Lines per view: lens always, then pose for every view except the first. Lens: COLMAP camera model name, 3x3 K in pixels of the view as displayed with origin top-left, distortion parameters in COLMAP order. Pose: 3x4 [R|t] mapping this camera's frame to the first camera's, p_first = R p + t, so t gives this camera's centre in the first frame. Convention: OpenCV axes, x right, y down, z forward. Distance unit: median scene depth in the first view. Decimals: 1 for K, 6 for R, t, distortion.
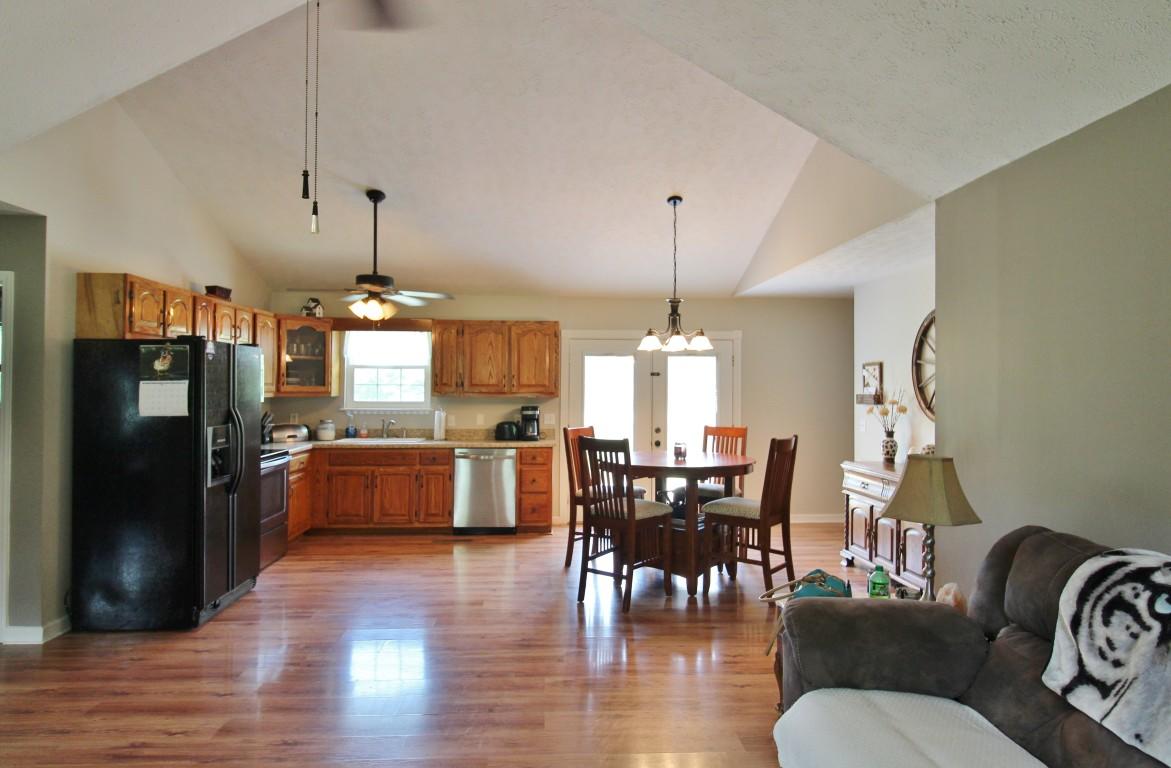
lens RADIAL K [[737.0, 0, 585.5], [0, 737.0, 384.0], [0, 0, 1]] dist [0.049582, 0.000084]
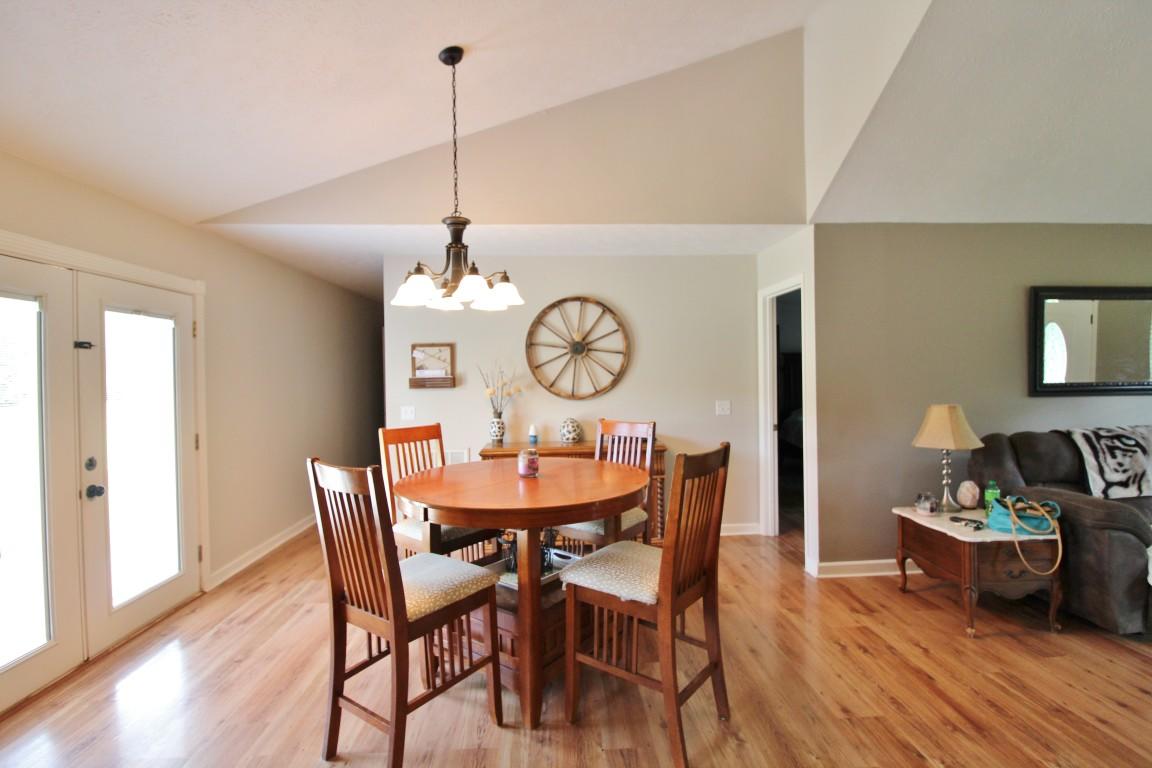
lens RADIAL K [[532.0, 0, 576.5], [0, 532.0, 378.3], [0, 0, 1]] dist [0.001266, -0.014233]
pose [[-0.003881, -0.014112, 0.999893, -0.263346], [0.011284, 0.999836, 0.014155, 0.006952], [-0.999929, 0.011338, -0.003722, 0.748183]]
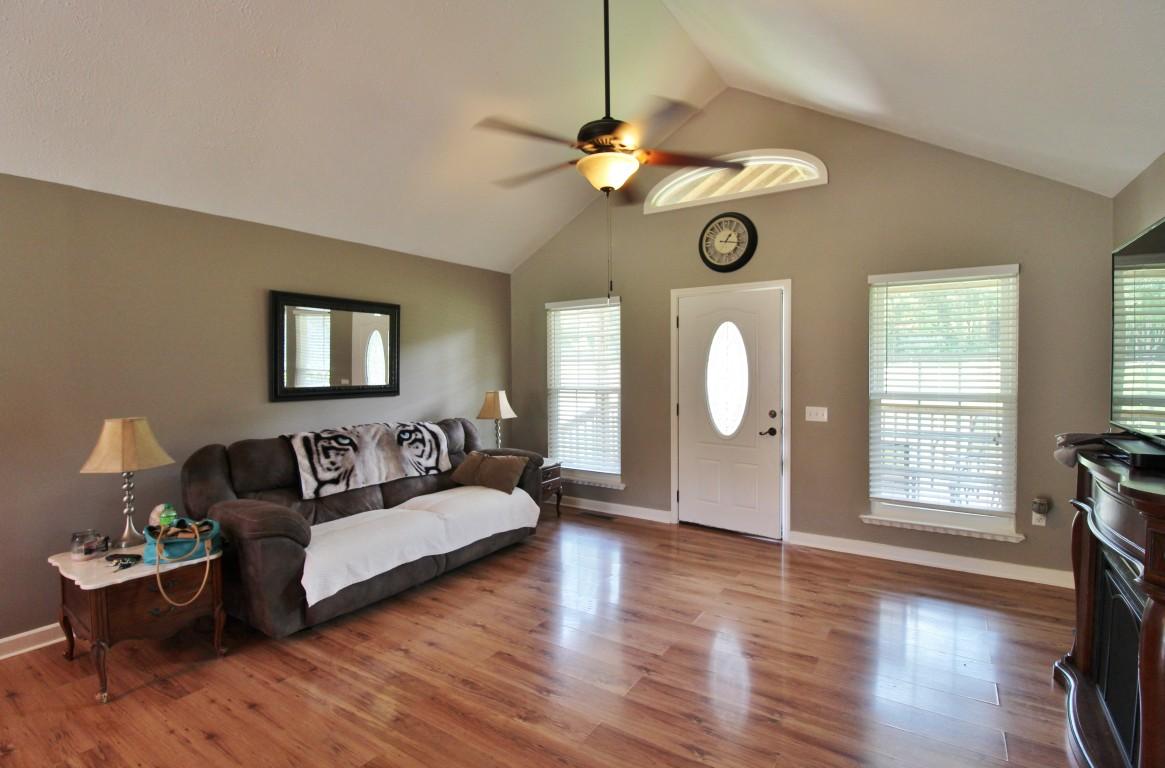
lens RADIAL K [[542.5, 0, 584.0], [0, 542.5, 380.1], [0, 0, 1]] dist [-0.018685, -0.000909]
pose [[-0.807897, -0.015710, 0.589114, -0.298615], [-0.001329, 0.999691, 0.024836, 0.002746], [-0.589322, 0.019282, -0.807668, 0.542962]]
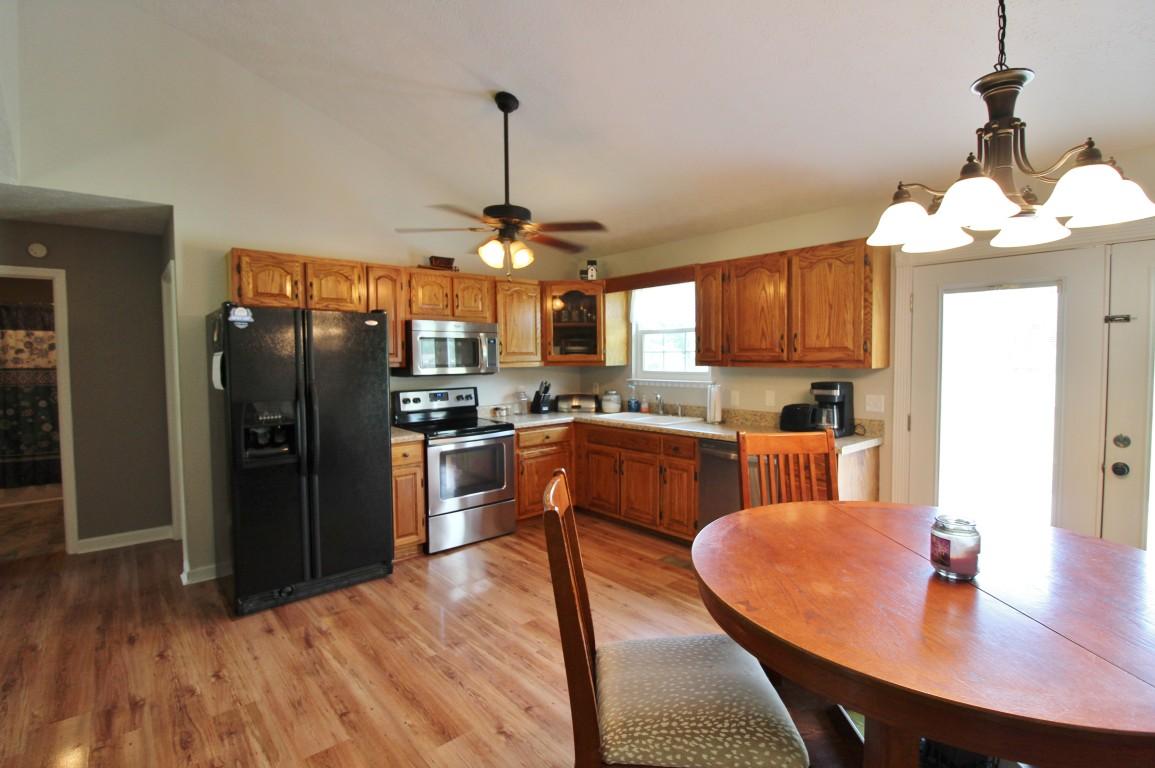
lens RADIAL K [[533.4, 0, 578.0], [0, 533.4, 378.3], [0, 0, 1]] dist [0.001266, -0.014233]
pose [[0.619611, 0.020712, -0.784636, 0.156879], [0.015168, 0.999149, 0.038353, 0.006587], [0.784762, -0.035665, 0.618770, 0.575726]]
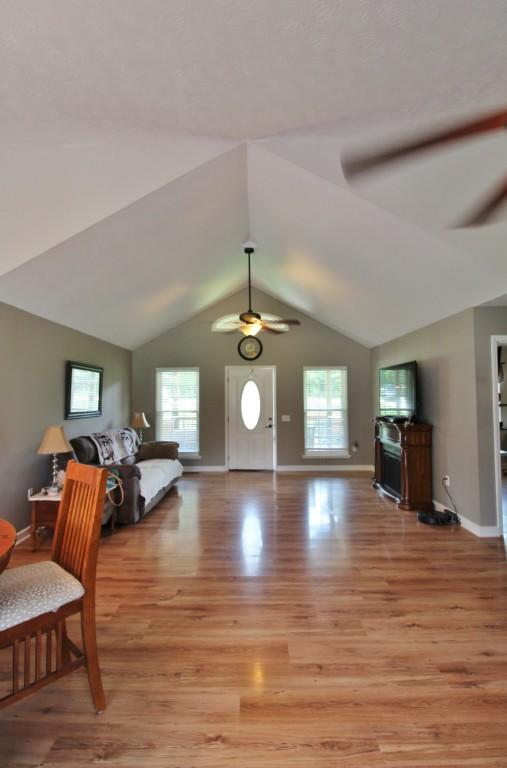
lens RADIAL K [[357.6, 0, 253.5], [0, 357.6, 384.0], [0, 0, 1]] dist [-0.018685, -0.000909]
pose [[-0.998689, 0.005343, 0.050911, -0.118163], [0.003052, 0.998984, -0.044968, 0.003061], [-0.051099, -0.044754, -0.997690, 0.927713]]
